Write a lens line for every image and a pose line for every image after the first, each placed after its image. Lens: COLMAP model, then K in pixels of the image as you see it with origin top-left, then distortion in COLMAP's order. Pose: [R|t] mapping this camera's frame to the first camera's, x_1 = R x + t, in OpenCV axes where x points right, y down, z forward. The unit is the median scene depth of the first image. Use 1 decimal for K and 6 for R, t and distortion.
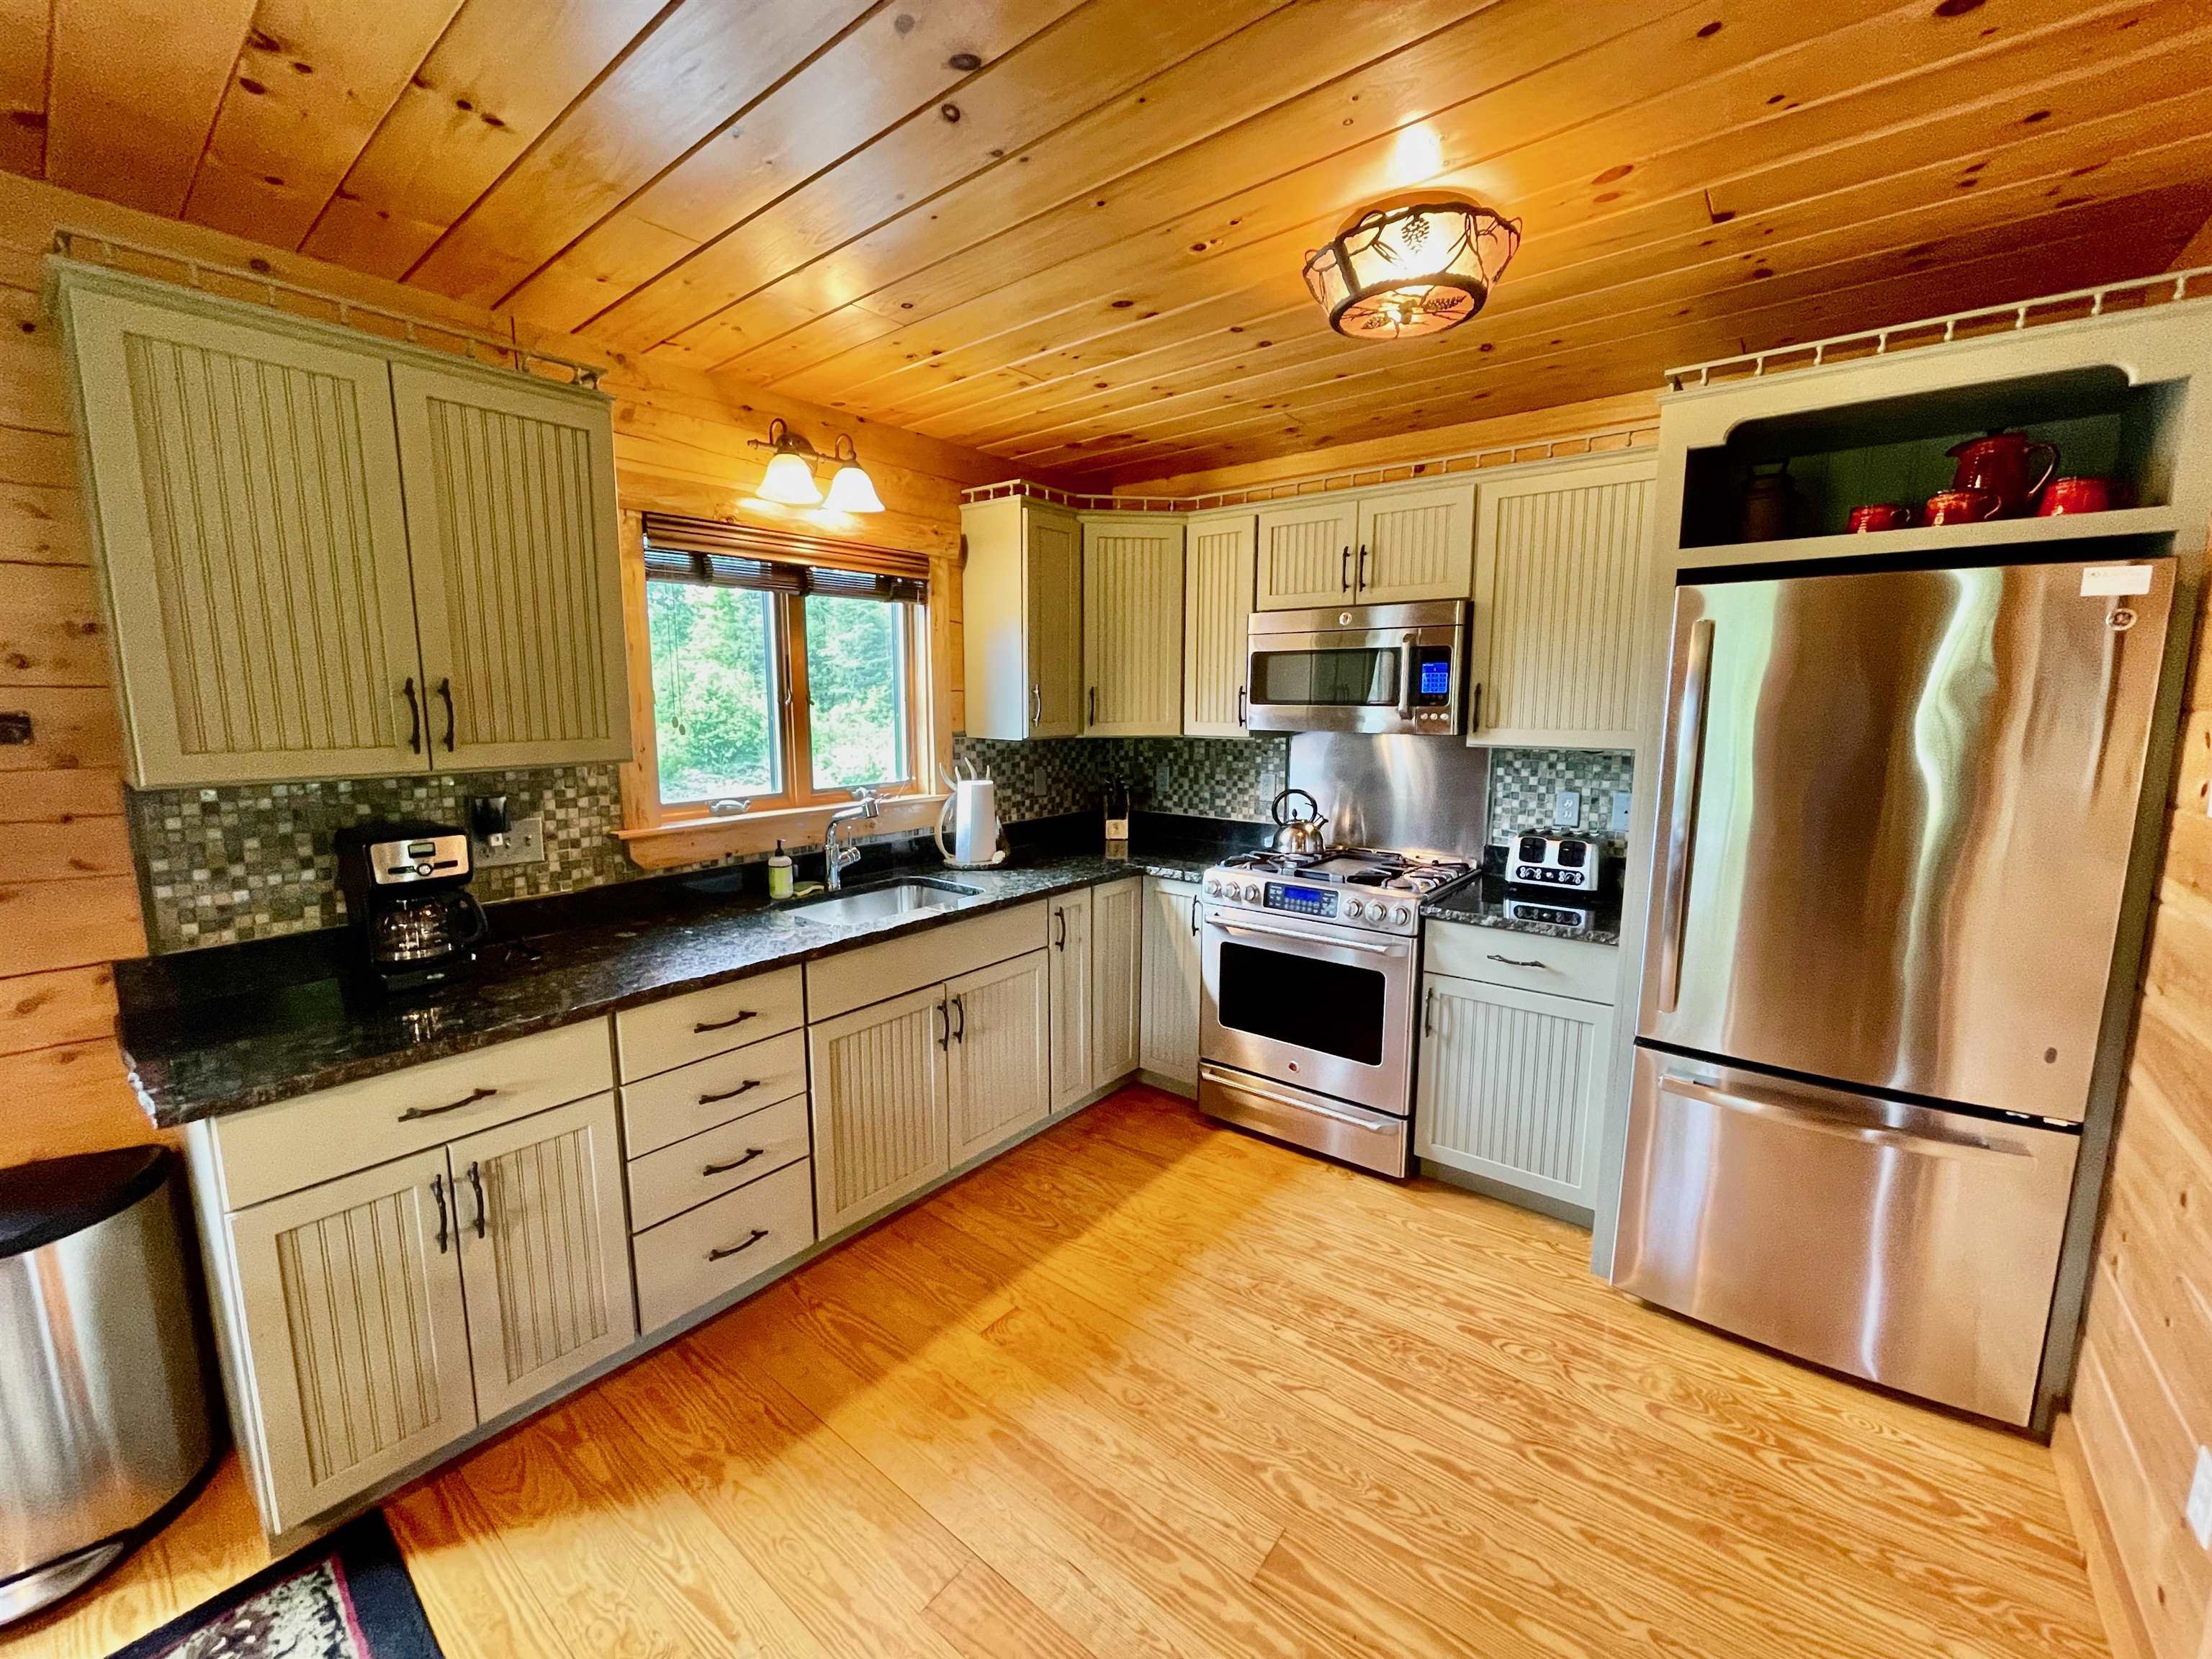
lens RADIAL K [[894.2, 0, 1103.8], [0, 894.2, 823.2], [0, 0, 1]] dist [-0.003022, 0.001144]
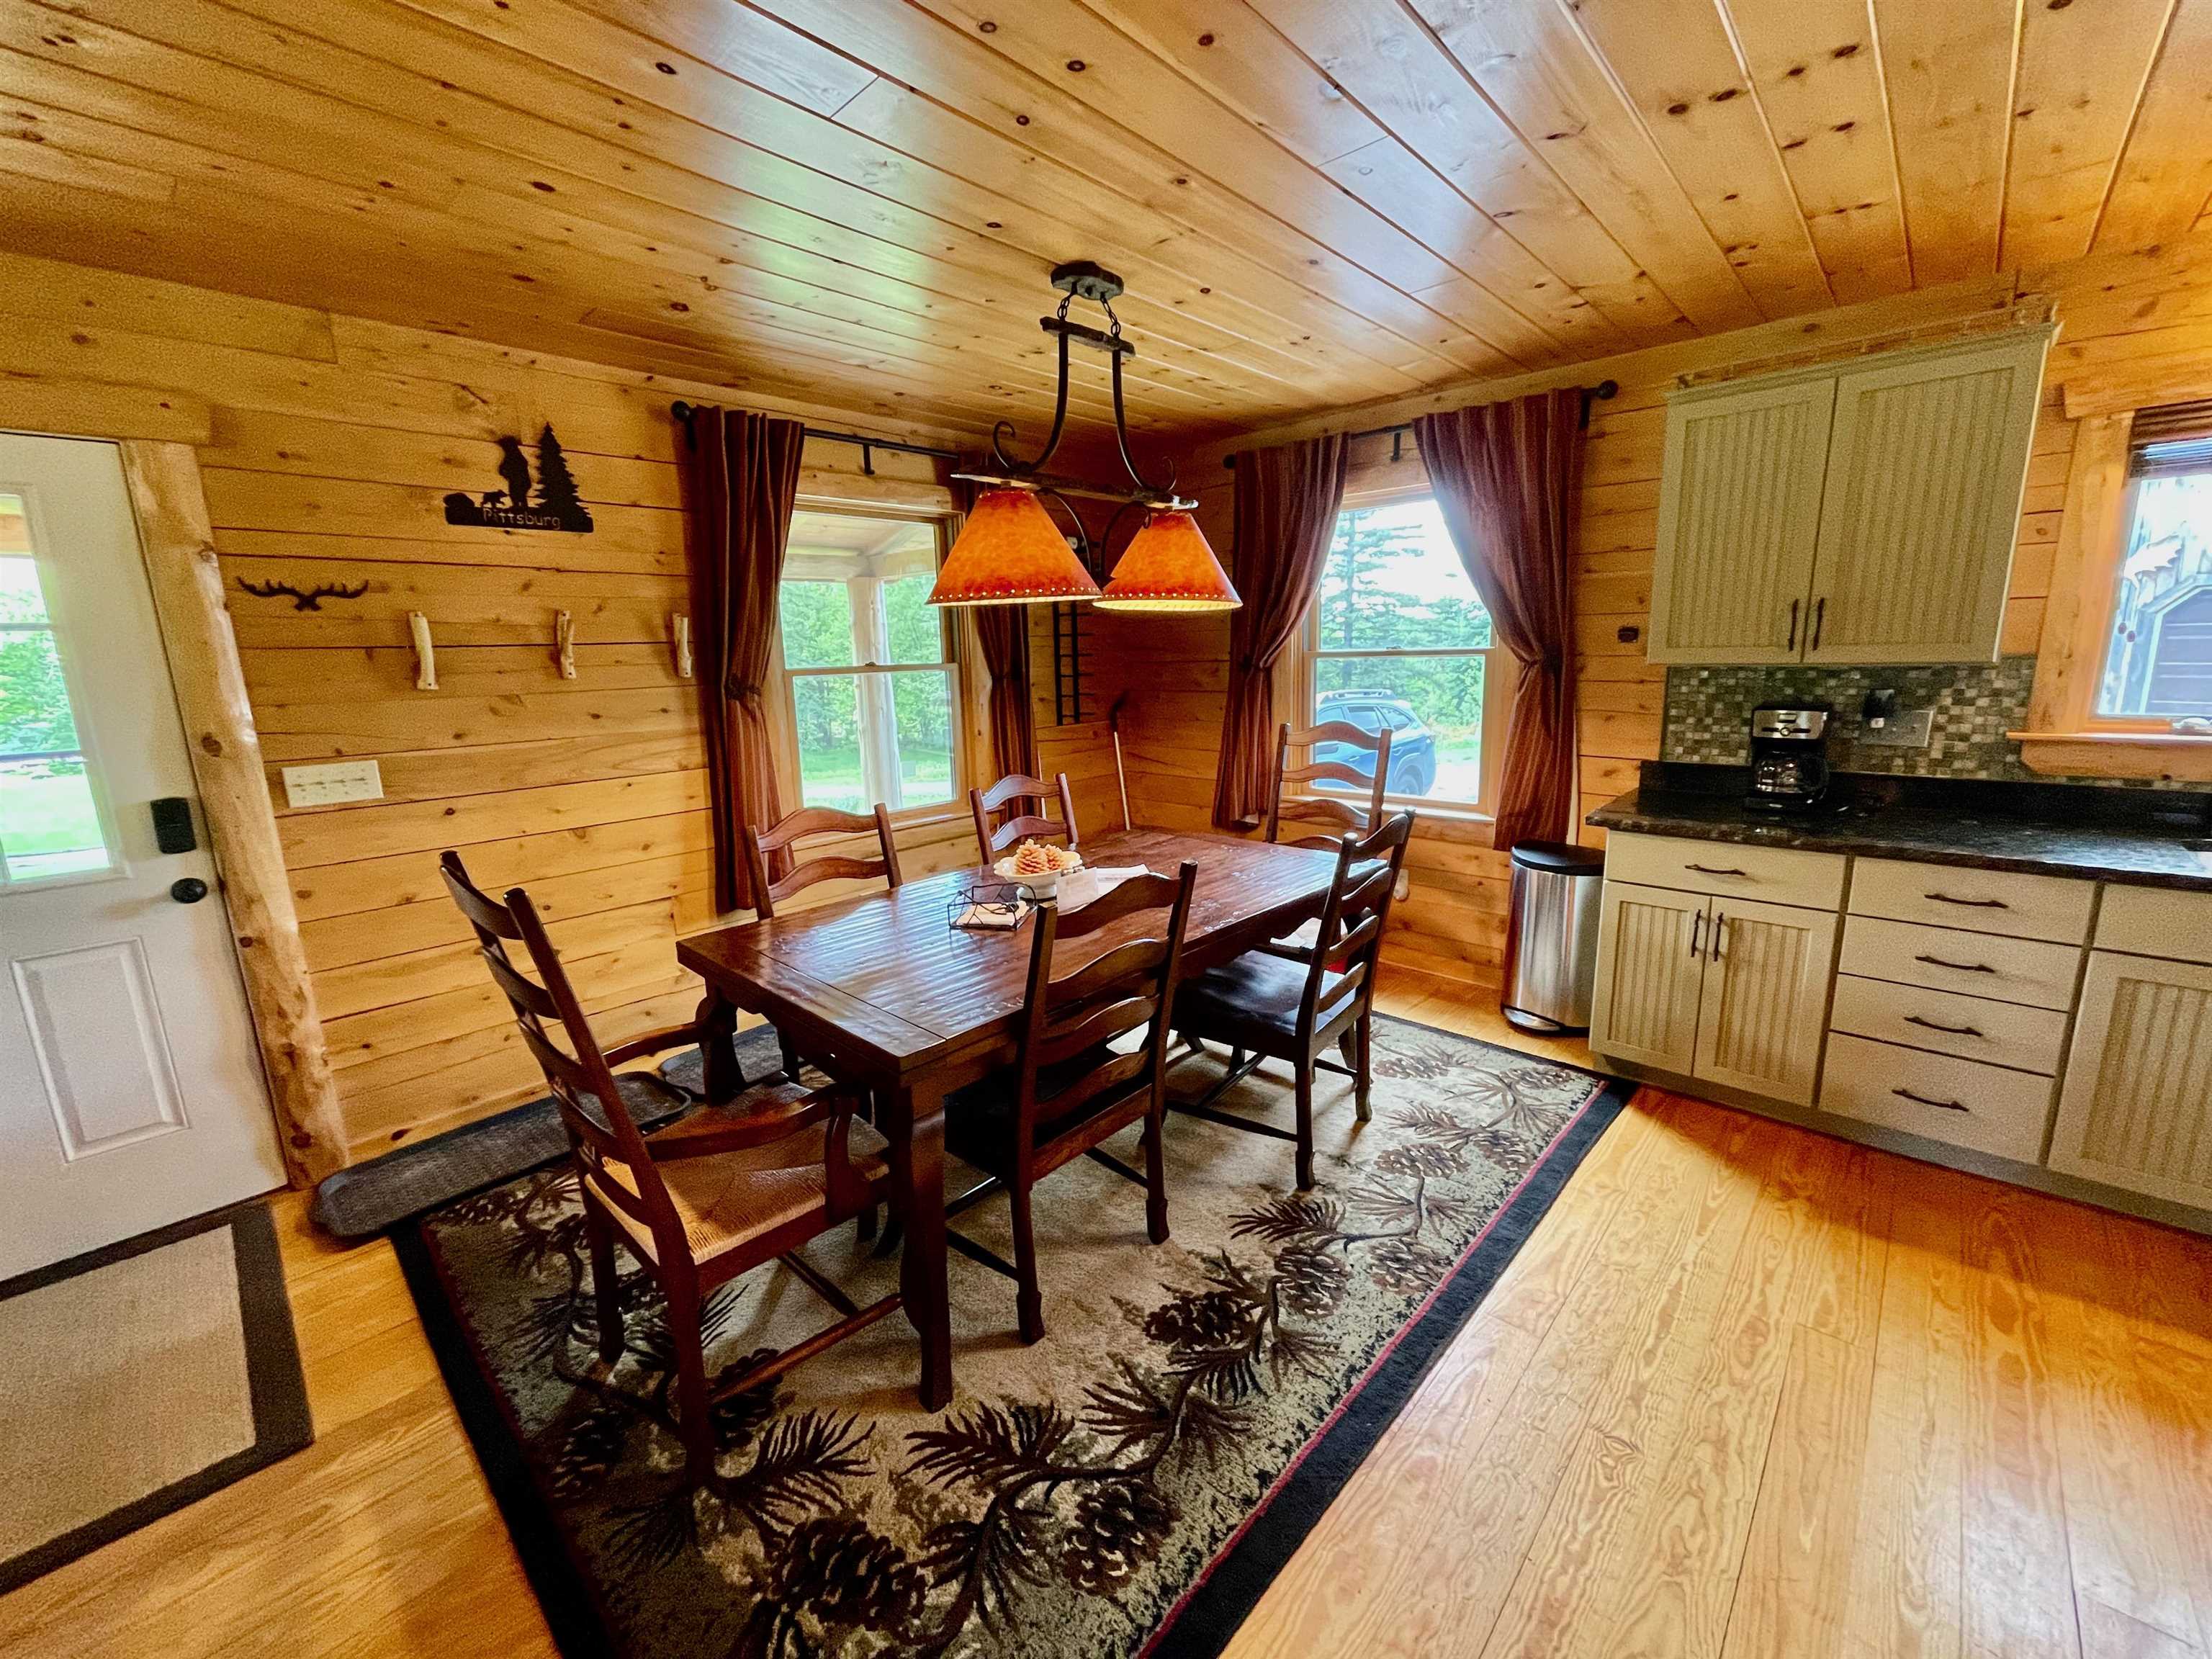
lens RADIAL K [[894.2, 0, 1094.3], [0, 894.2, 829.4], [0, 0, 1]] dist [-0.003022, 0.001144]
pose [[-0.082944, 0.206377, -0.974951, 0.772830], [-0.109950, 0.970454, 0.214779, 0.016967], [0.990470, 0.125011, -0.057802, -0.020486]]
